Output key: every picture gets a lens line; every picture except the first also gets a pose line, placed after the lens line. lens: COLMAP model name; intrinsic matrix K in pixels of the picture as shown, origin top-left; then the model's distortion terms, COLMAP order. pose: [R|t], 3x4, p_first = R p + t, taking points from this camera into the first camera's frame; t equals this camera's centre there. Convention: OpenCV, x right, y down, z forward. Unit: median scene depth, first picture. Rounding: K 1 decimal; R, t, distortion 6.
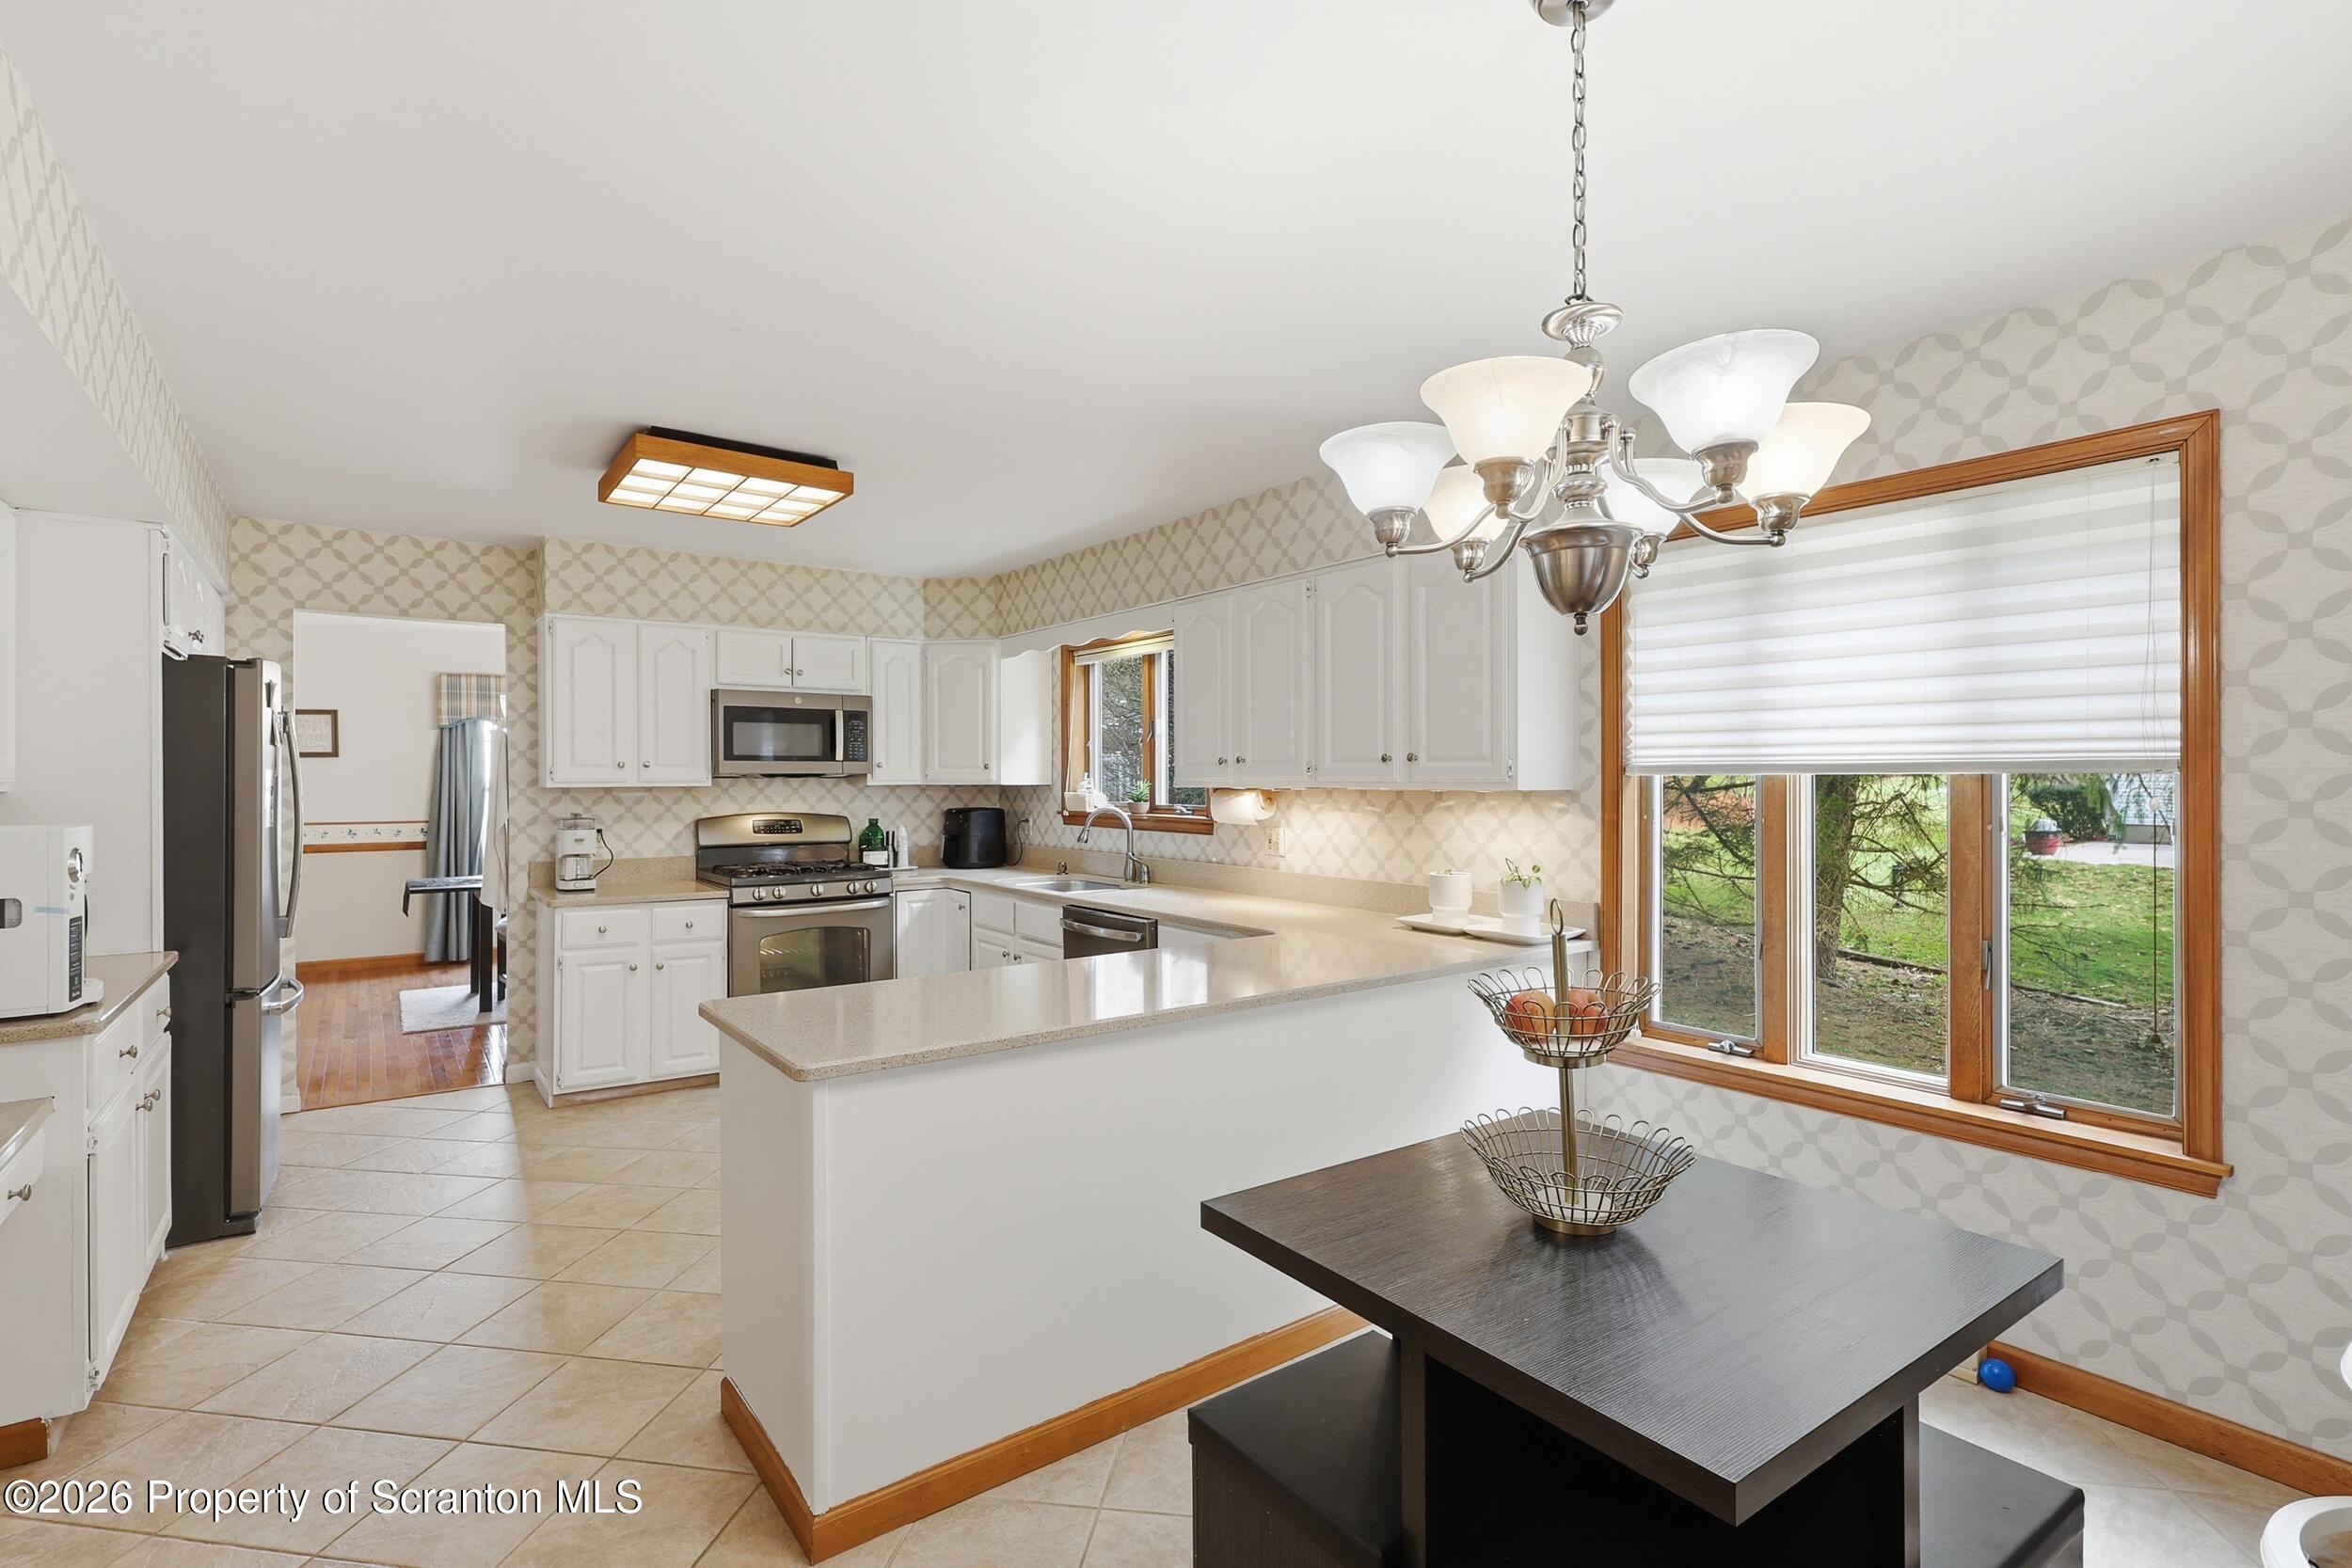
lens RADIAL K [[1109.5, 0, 1142.1], [0, 1109.5, 781.8], [0, 0, 1]] dist [-0.002494, 0.001066]
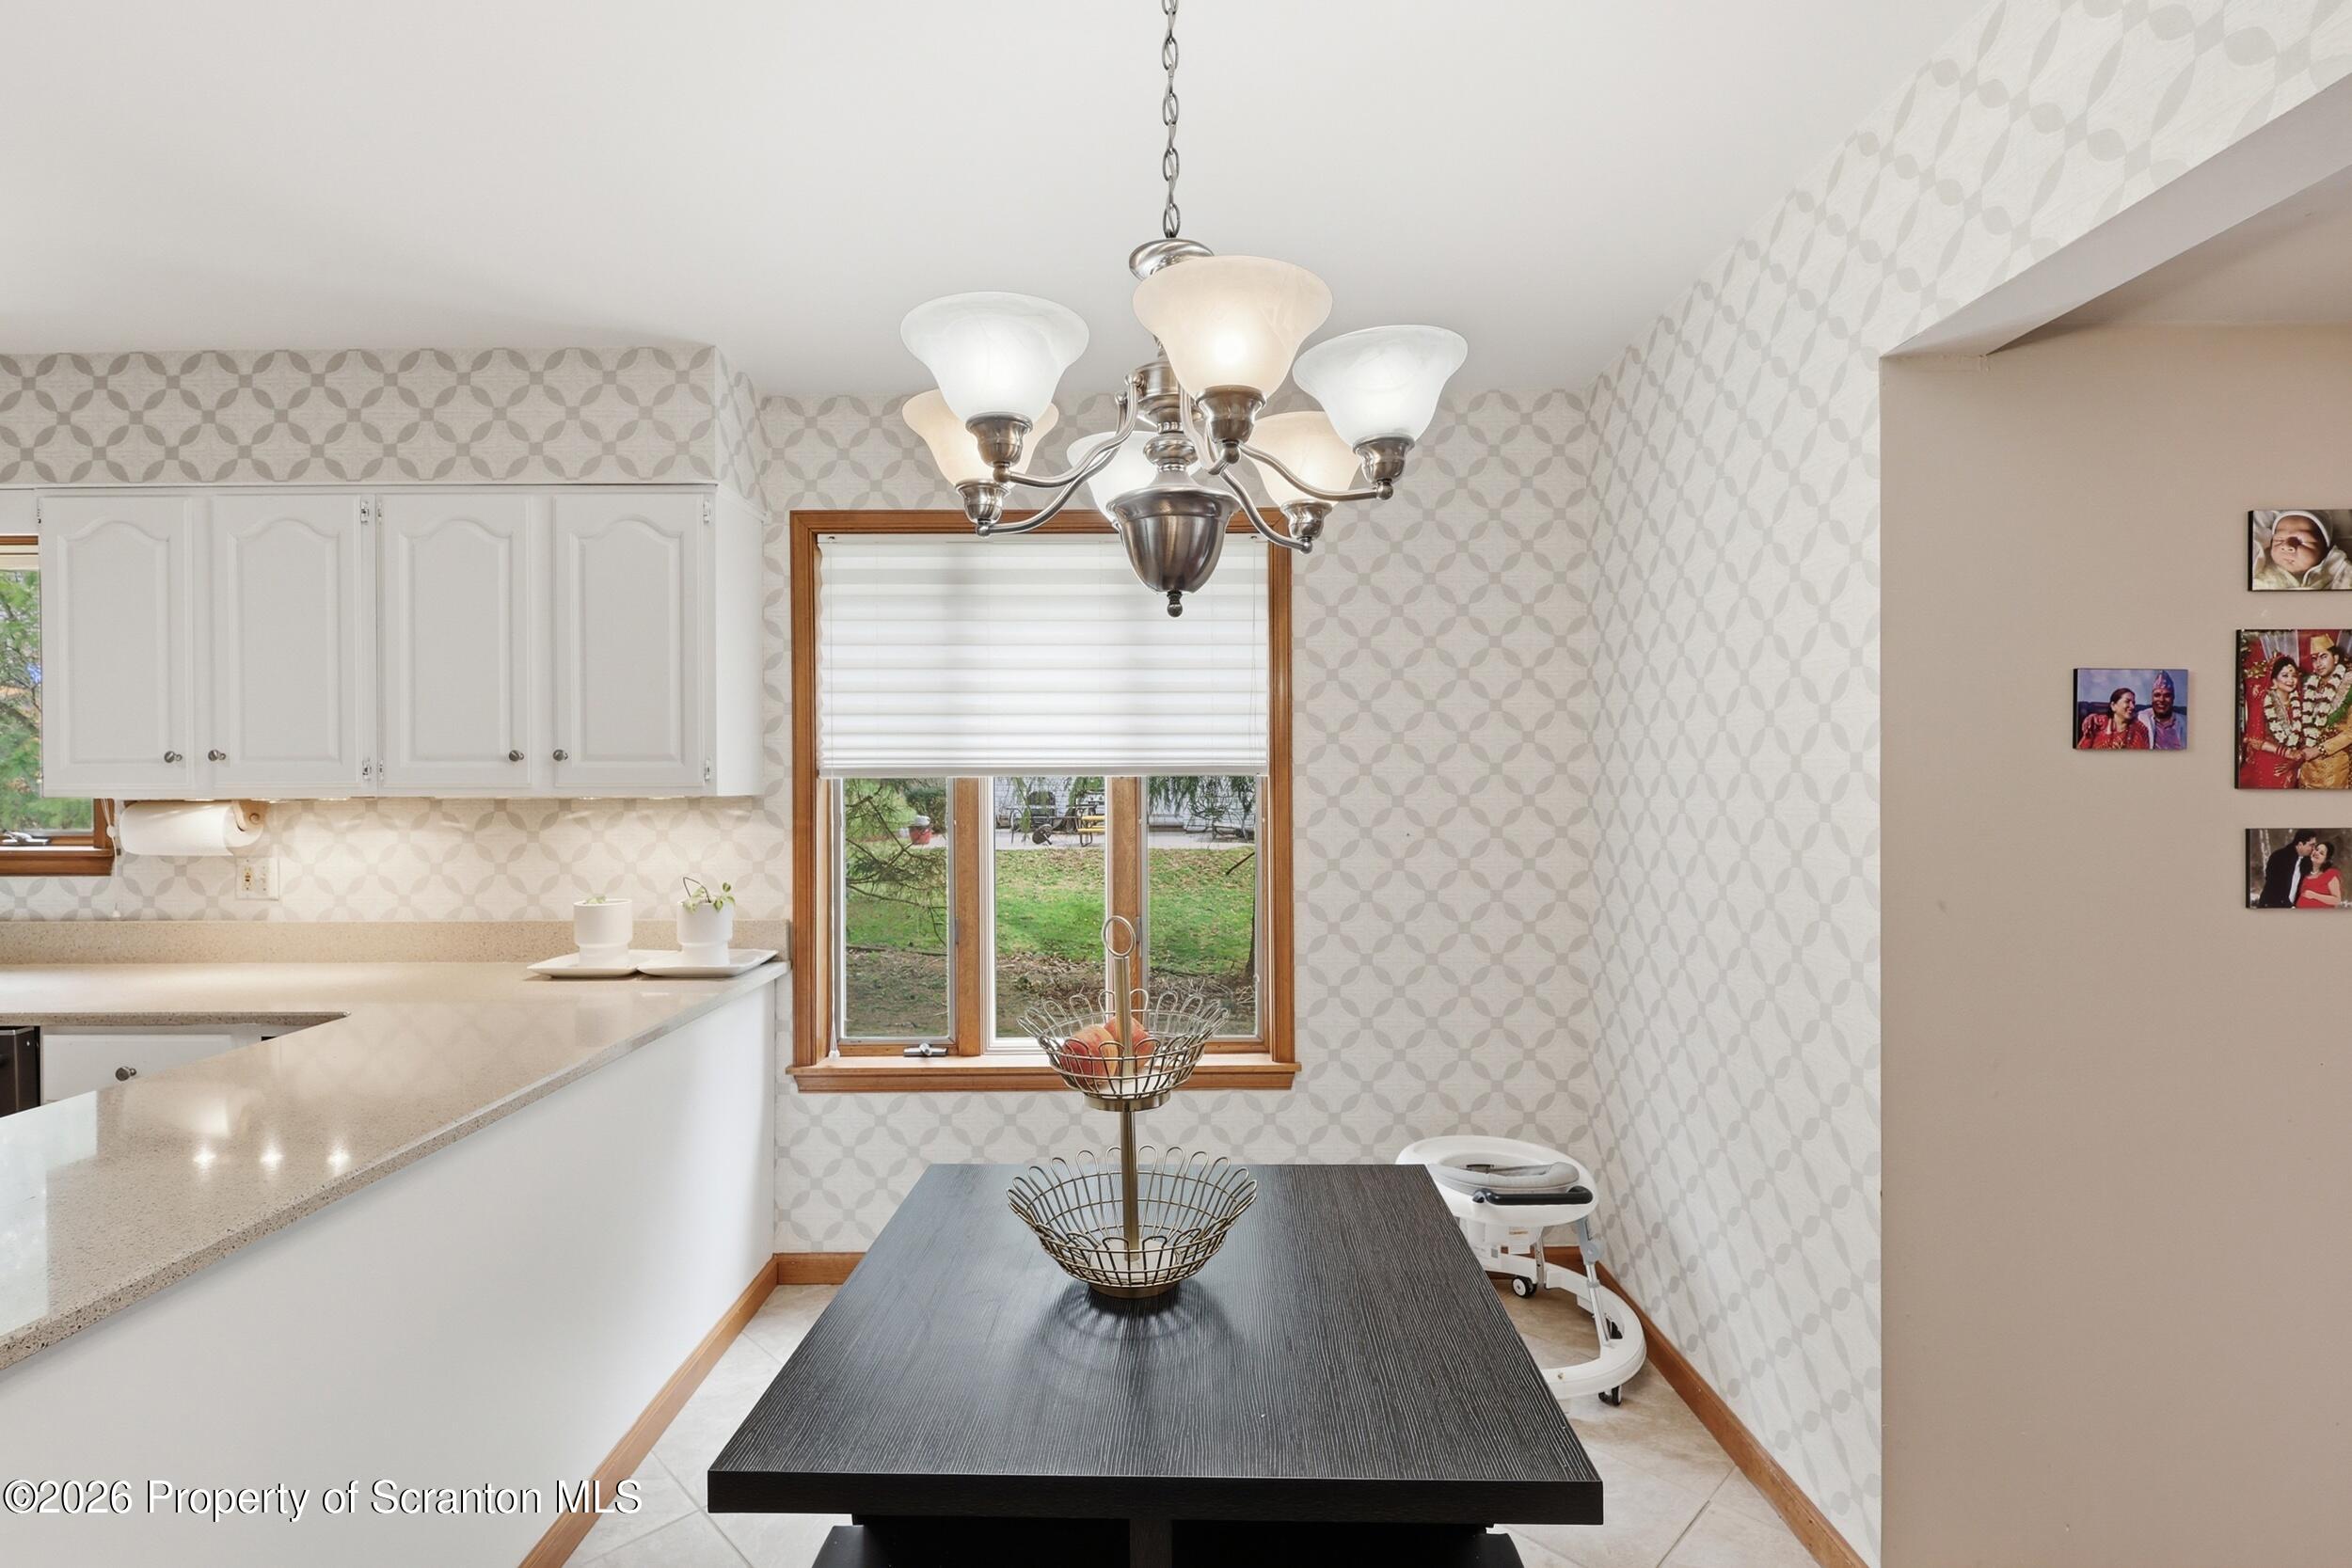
lens RADIAL K [[1109.5, 0, 1142.1], [0, 1109.5, 781.8], [0, 0, 1]] dist [-0.002494, 0.001066]
pose [[0.576935, -0.001820, 0.816788, -0.148912], [0.006830, 0.999973, -0.002596, 0.001068], [-0.816762, 0.007076, 0.576932, 0.220478]]
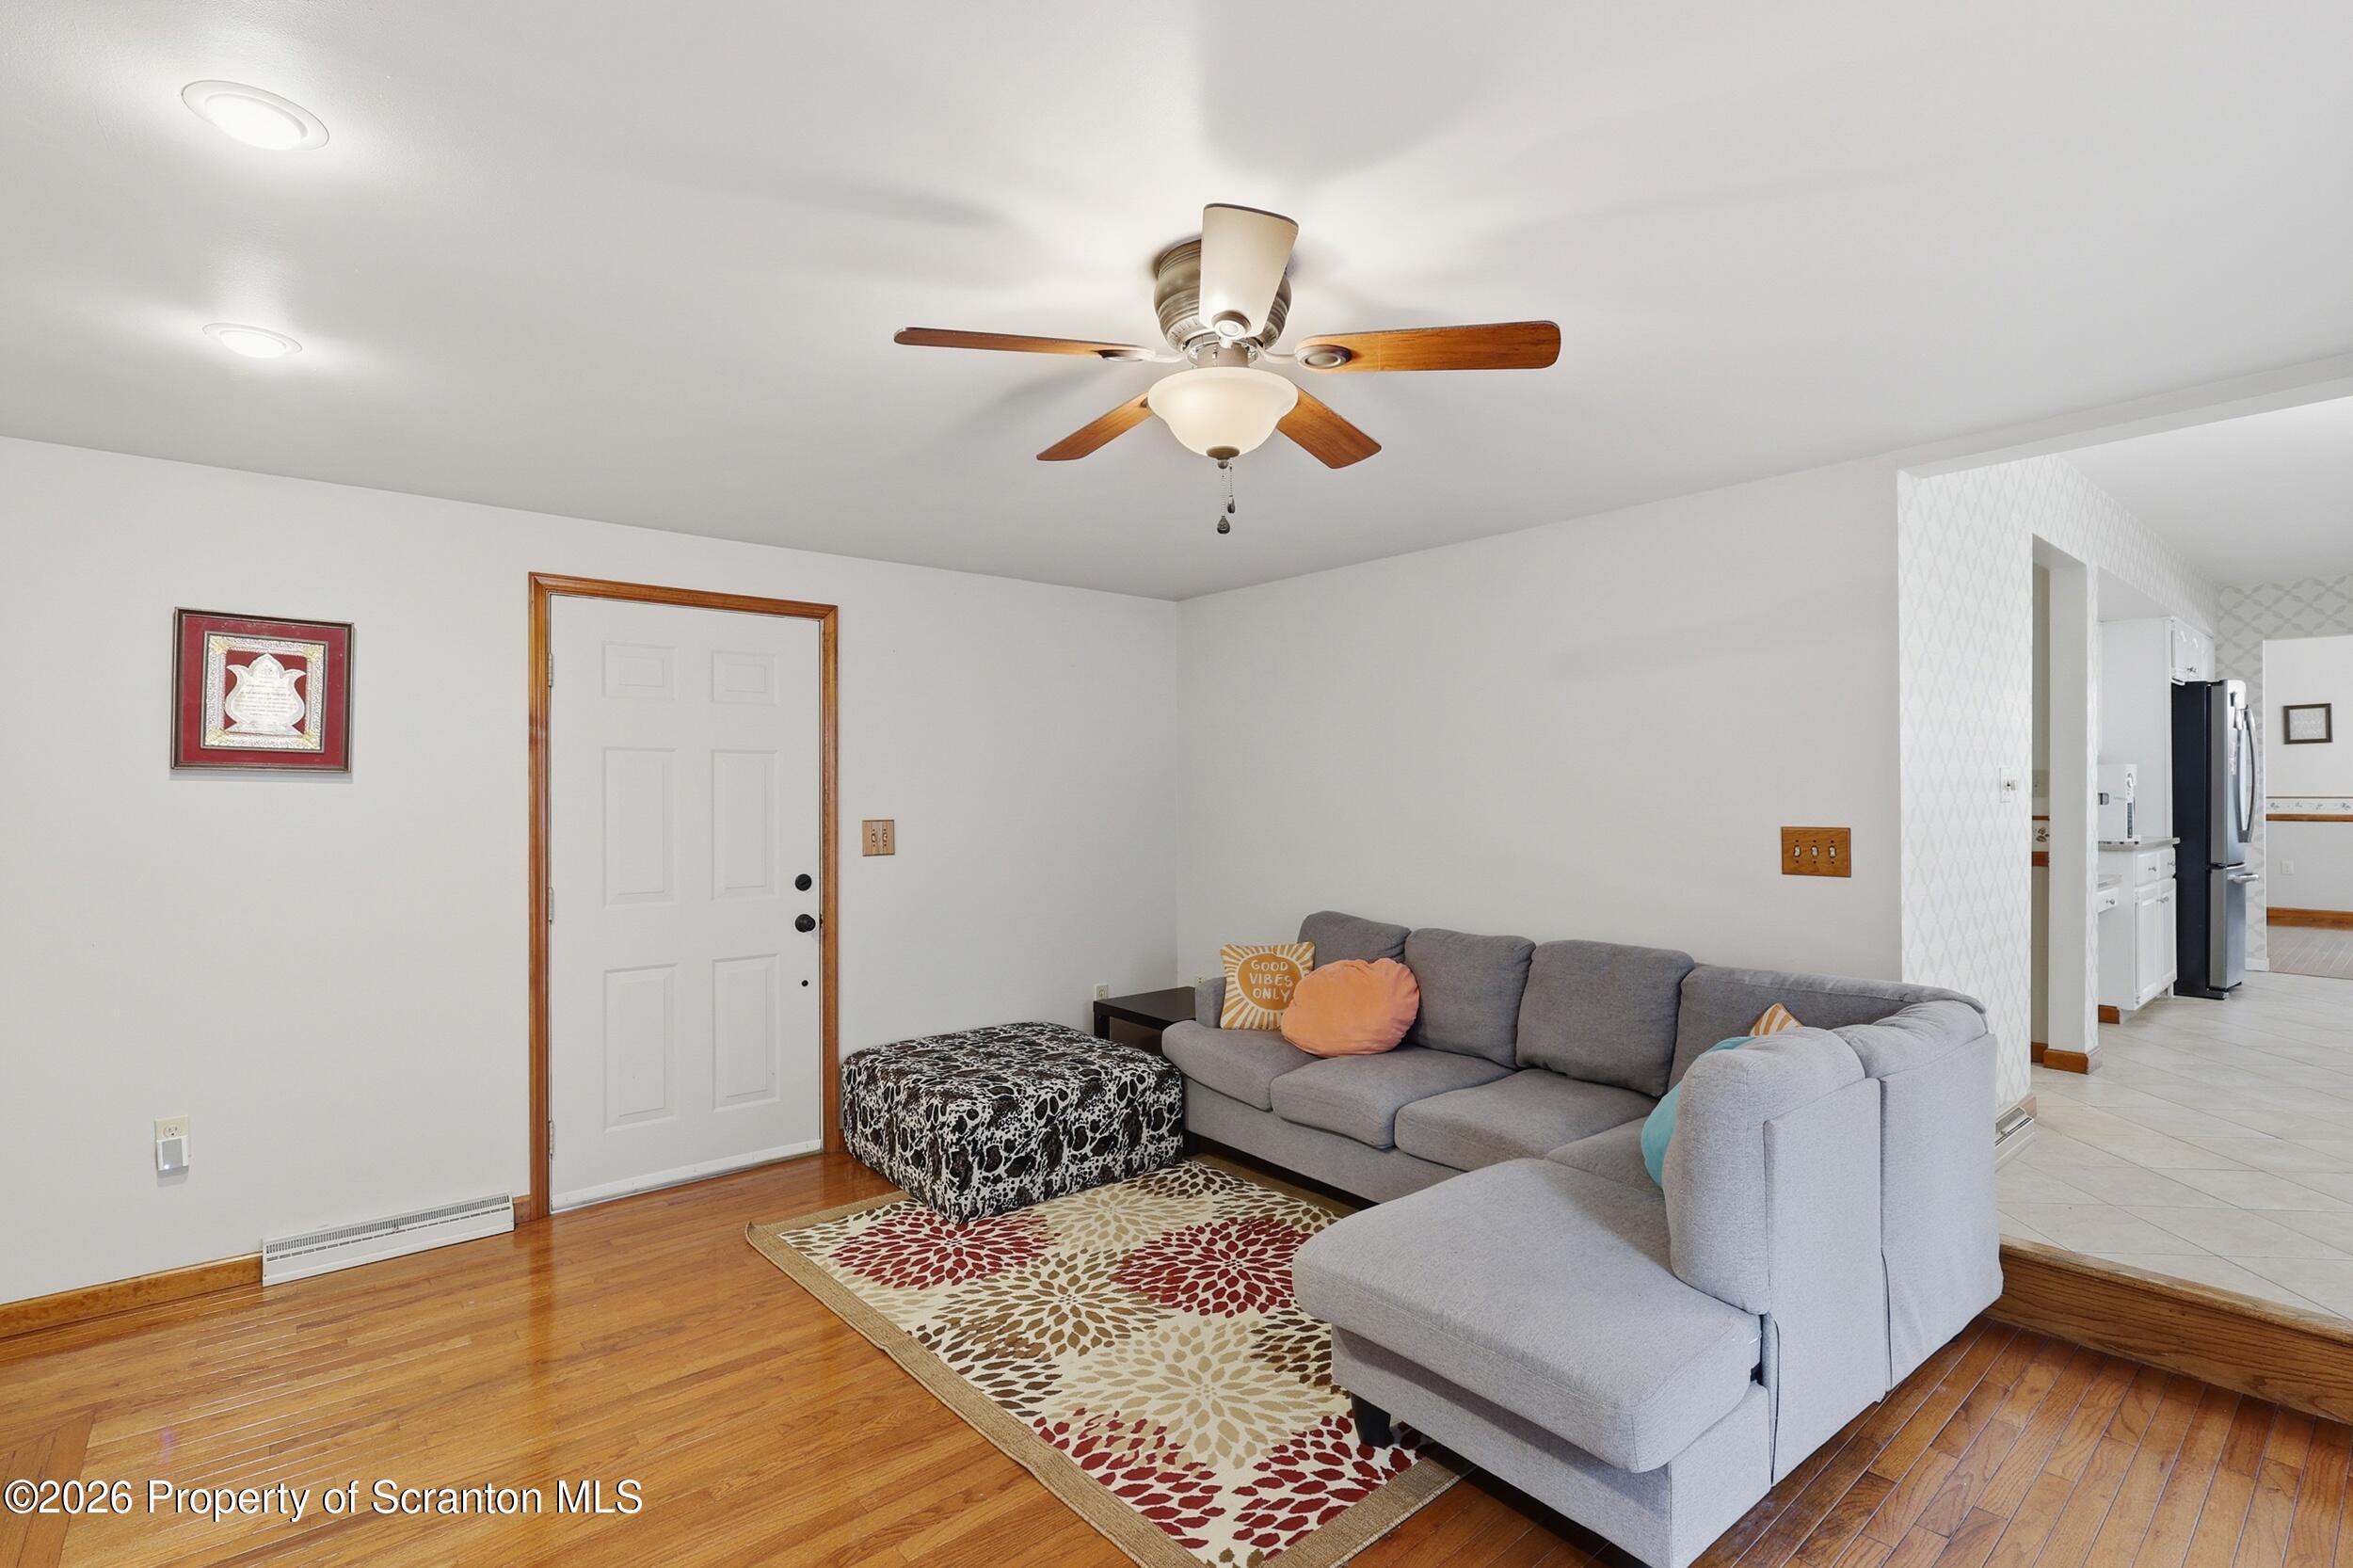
lens RADIAL K [[1103.2, 0, 1180.2], [0, 1103.2, 788.9], [0, 0, 1]] dist [-0.008467, -0.000090]
pose [[0.093752, -0.001197, -0.995595, 0.756882], [0.002845, 0.999996, -0.000935, 0.058142], [0.995591, -0.002745, 0.093755, -0.796127]]
